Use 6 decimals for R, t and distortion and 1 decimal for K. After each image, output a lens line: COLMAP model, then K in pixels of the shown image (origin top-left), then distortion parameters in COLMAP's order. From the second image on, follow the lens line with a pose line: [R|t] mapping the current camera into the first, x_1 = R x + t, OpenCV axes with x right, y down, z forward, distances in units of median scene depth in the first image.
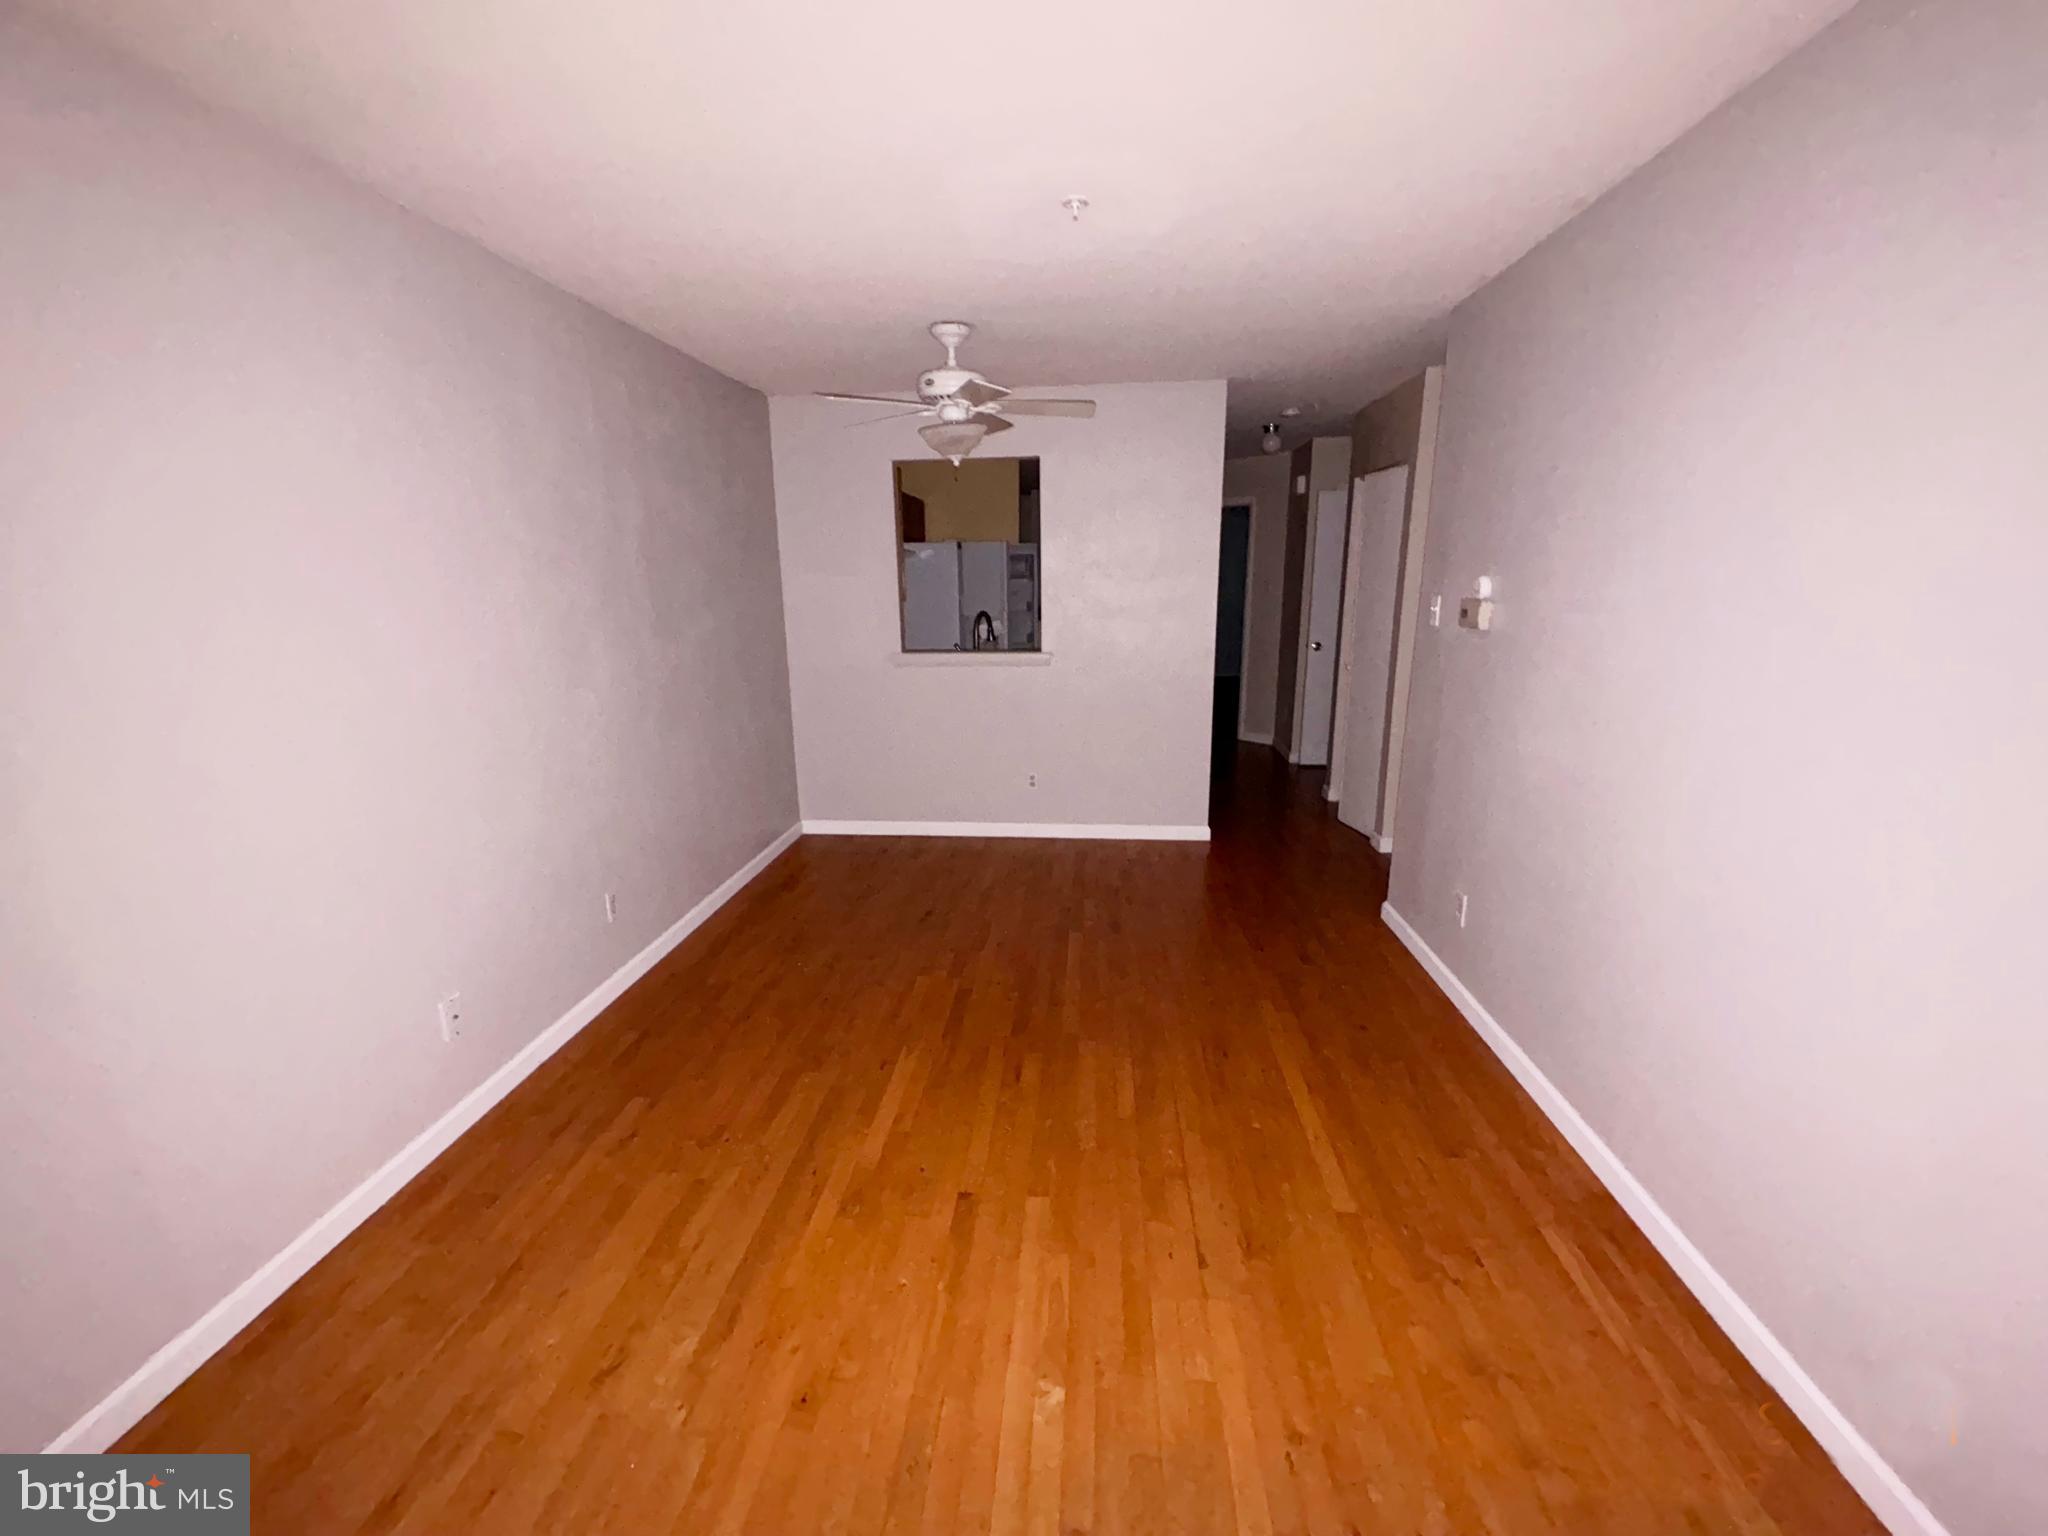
lens RADIAL K [[817.6, 0, 1020.3], [0, 817.6, 764.9], [0, 0, 1]] dist [-0.000434, 0.000010]
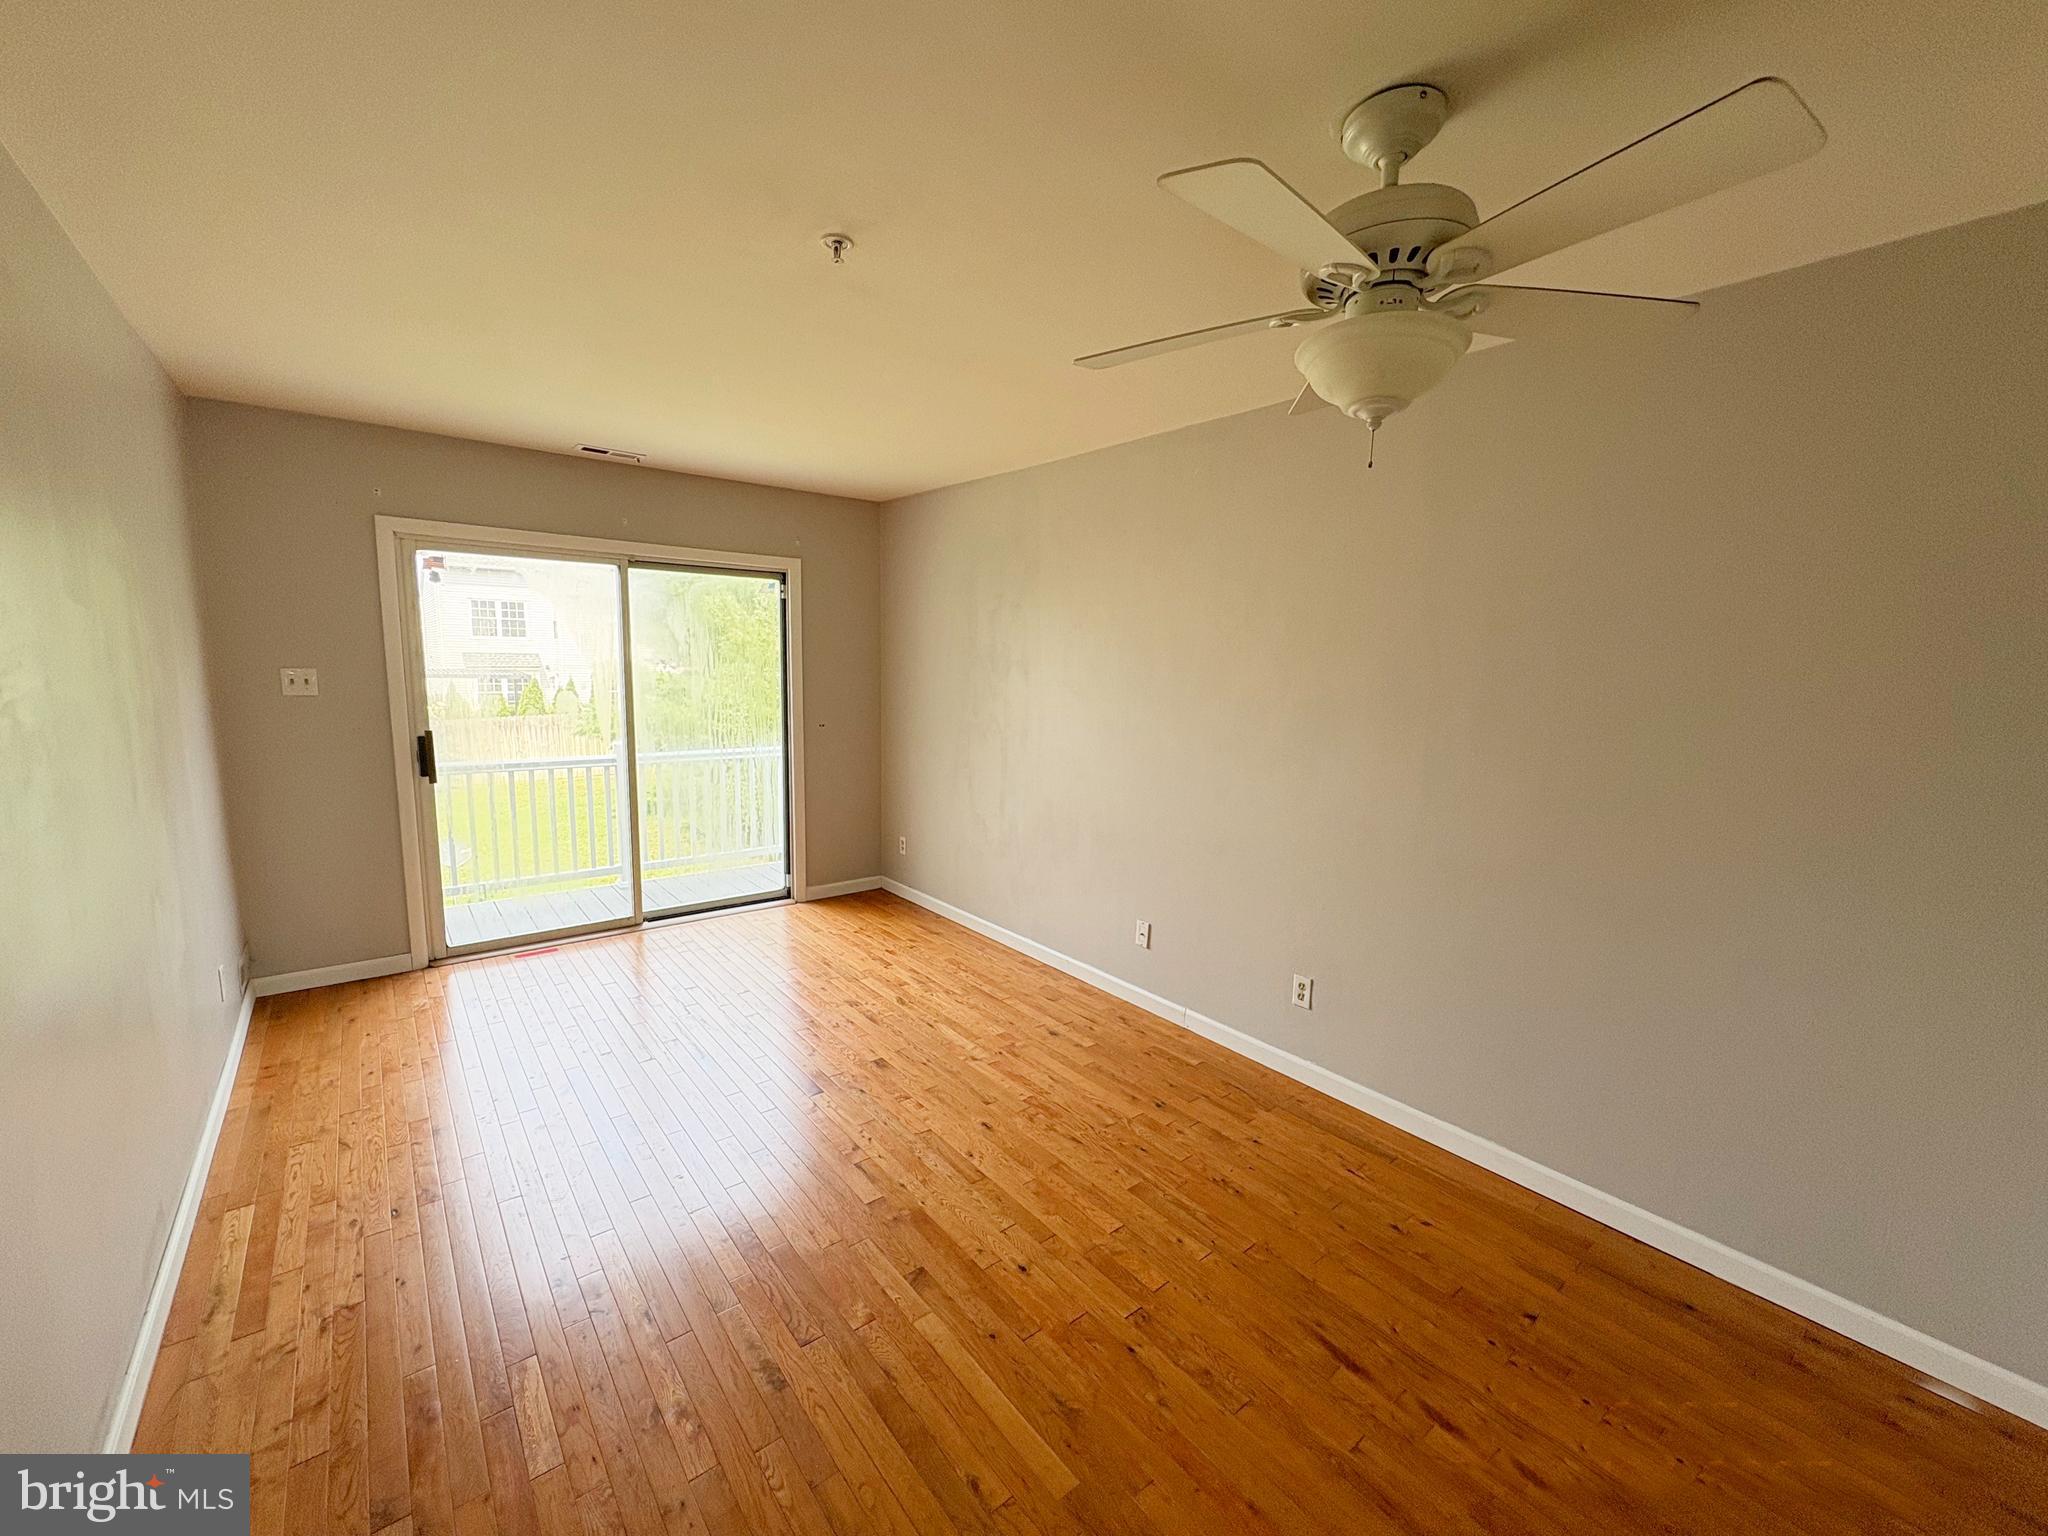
lens RADIAL K [[817.6, 0, 1020.3], [0, 817.6, 764.9], [0, 0, 1]] dist [-0.000434, 0.000010]
pose [[-0.717712, 0.087191, -0.690859, 0.489531], [-0.174244, 0.938080, 0.299408, -0.388184], [0.674187, 0.335267, -0.658079, 1.603720]]
